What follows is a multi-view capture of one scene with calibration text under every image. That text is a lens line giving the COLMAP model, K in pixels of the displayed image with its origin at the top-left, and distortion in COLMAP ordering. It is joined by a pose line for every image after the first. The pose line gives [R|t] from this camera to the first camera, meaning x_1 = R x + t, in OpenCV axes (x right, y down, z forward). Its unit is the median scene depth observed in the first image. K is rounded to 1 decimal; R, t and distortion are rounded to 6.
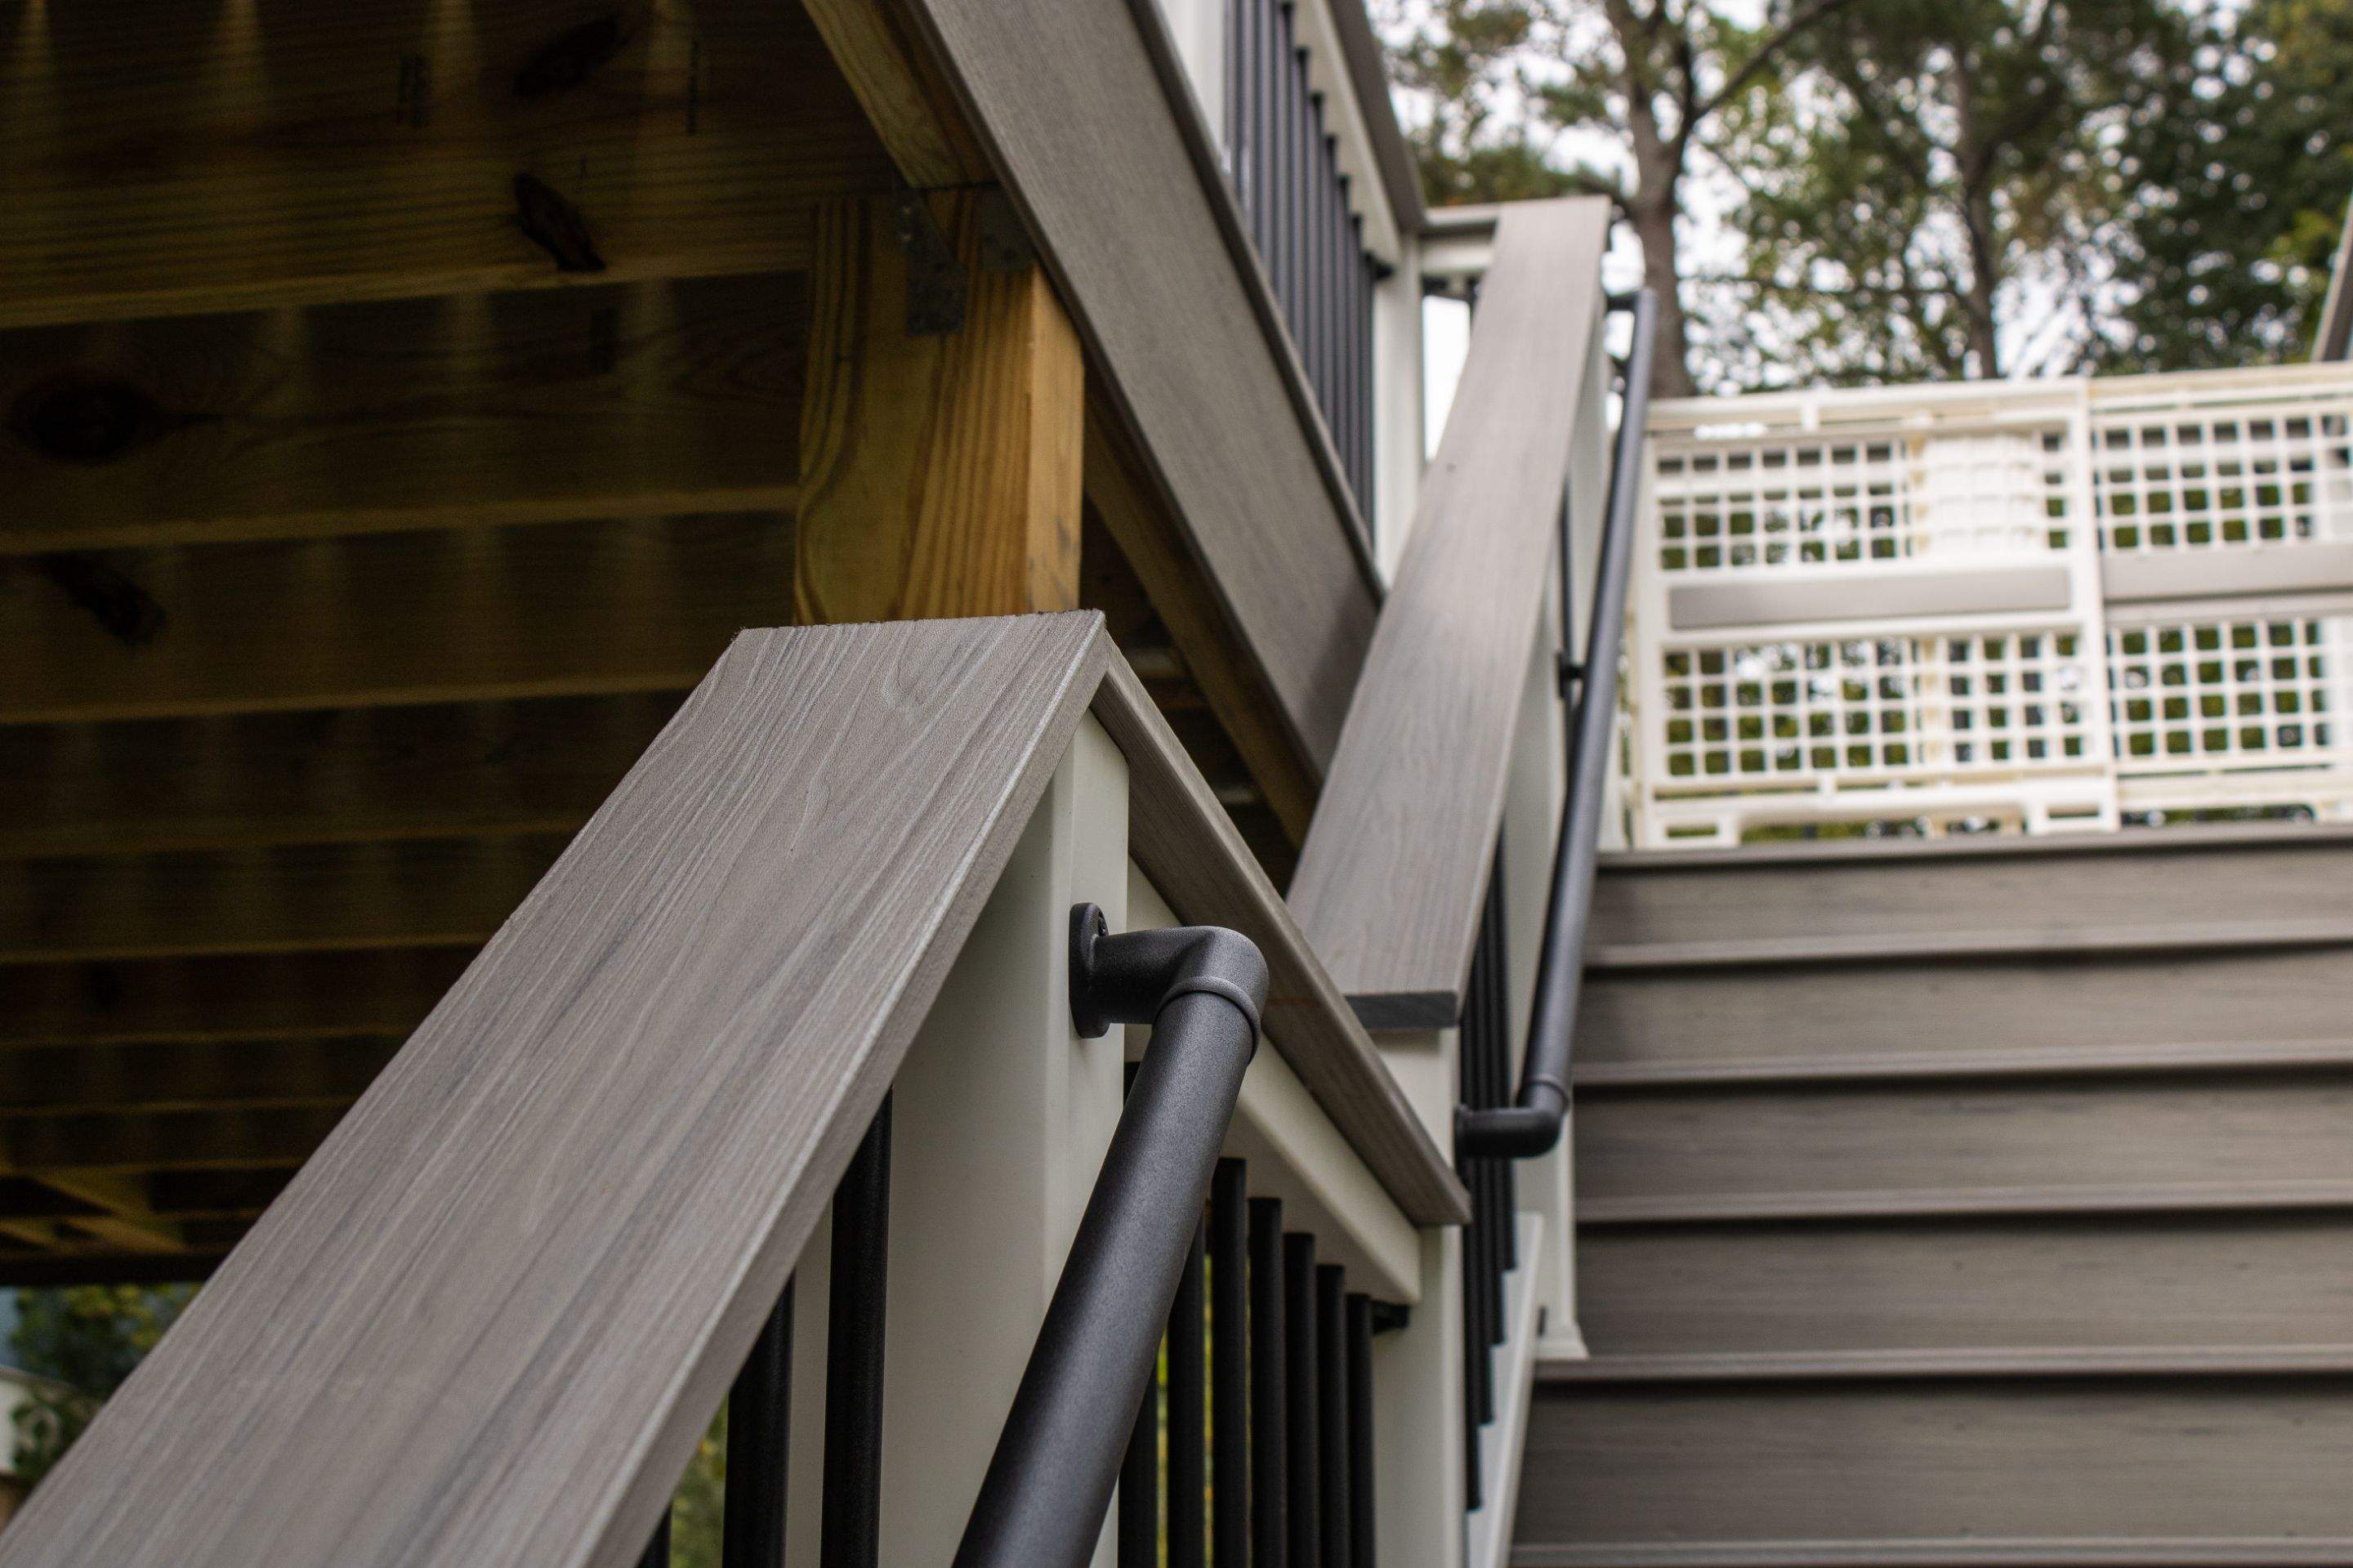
lens RADIAL K [[3677.3, 0, 1176.5], [0, 3677.3, 784.0], [0, 0, 1]] dist [0.002891, 0.004359]
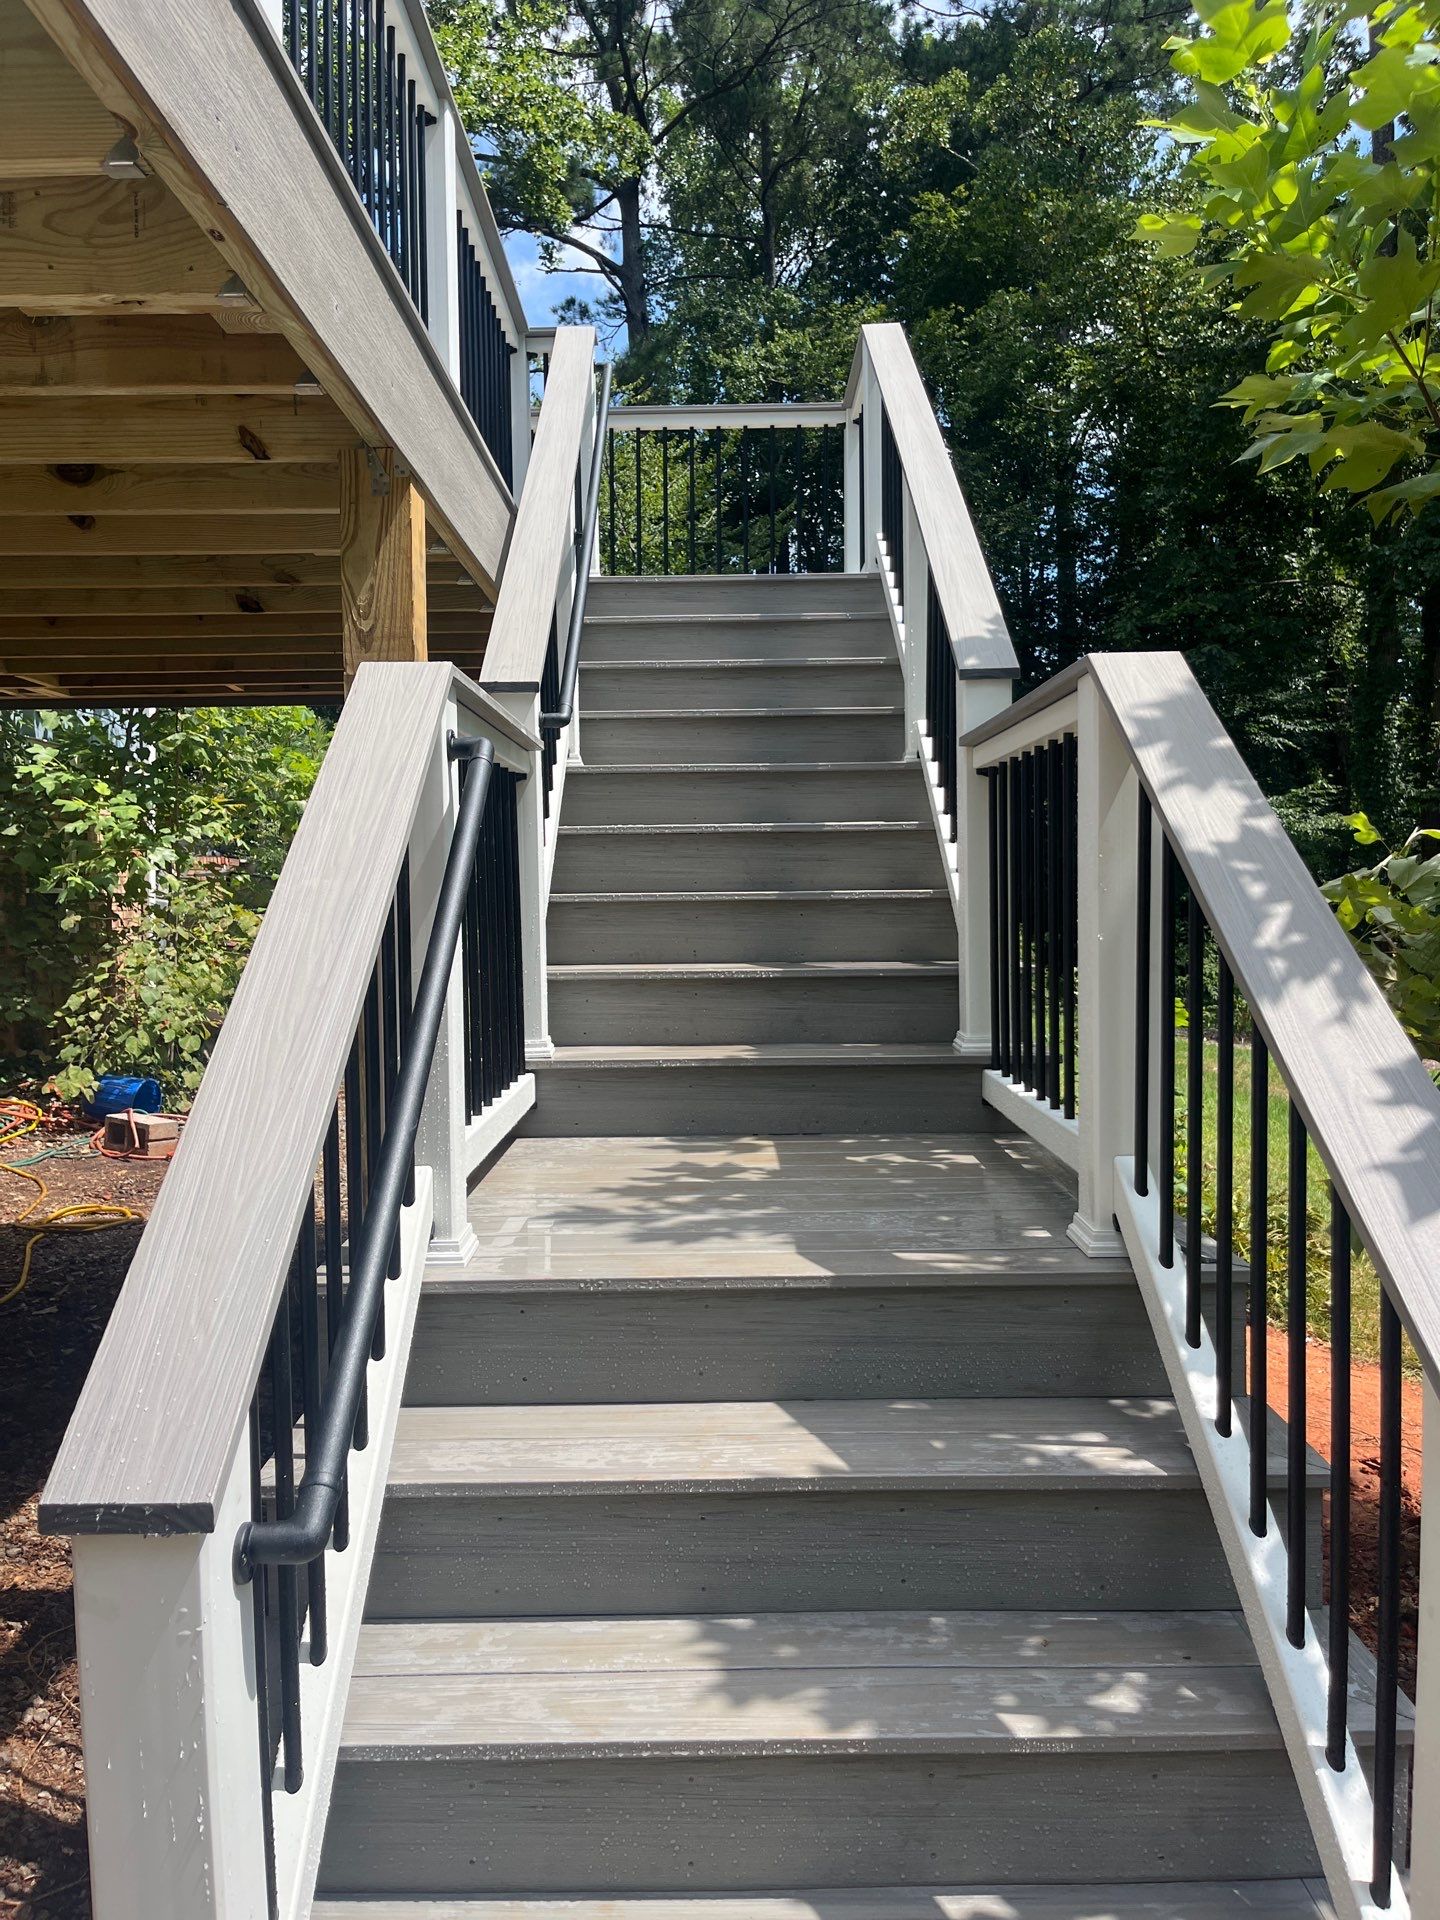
lens RADIAL K [[1458.4, 0, 725.3], [0, 1458.4, 948.5], [0, 0, 1]] dist [0.053183, -0.072471]
pose [[0.981052, -0.027578, 0.191772, -0.017712], [-0.035775, 0.947011, 0.319202, -0.117975], [-0.190413, -0.320014, 0.928081, -0.296607]]
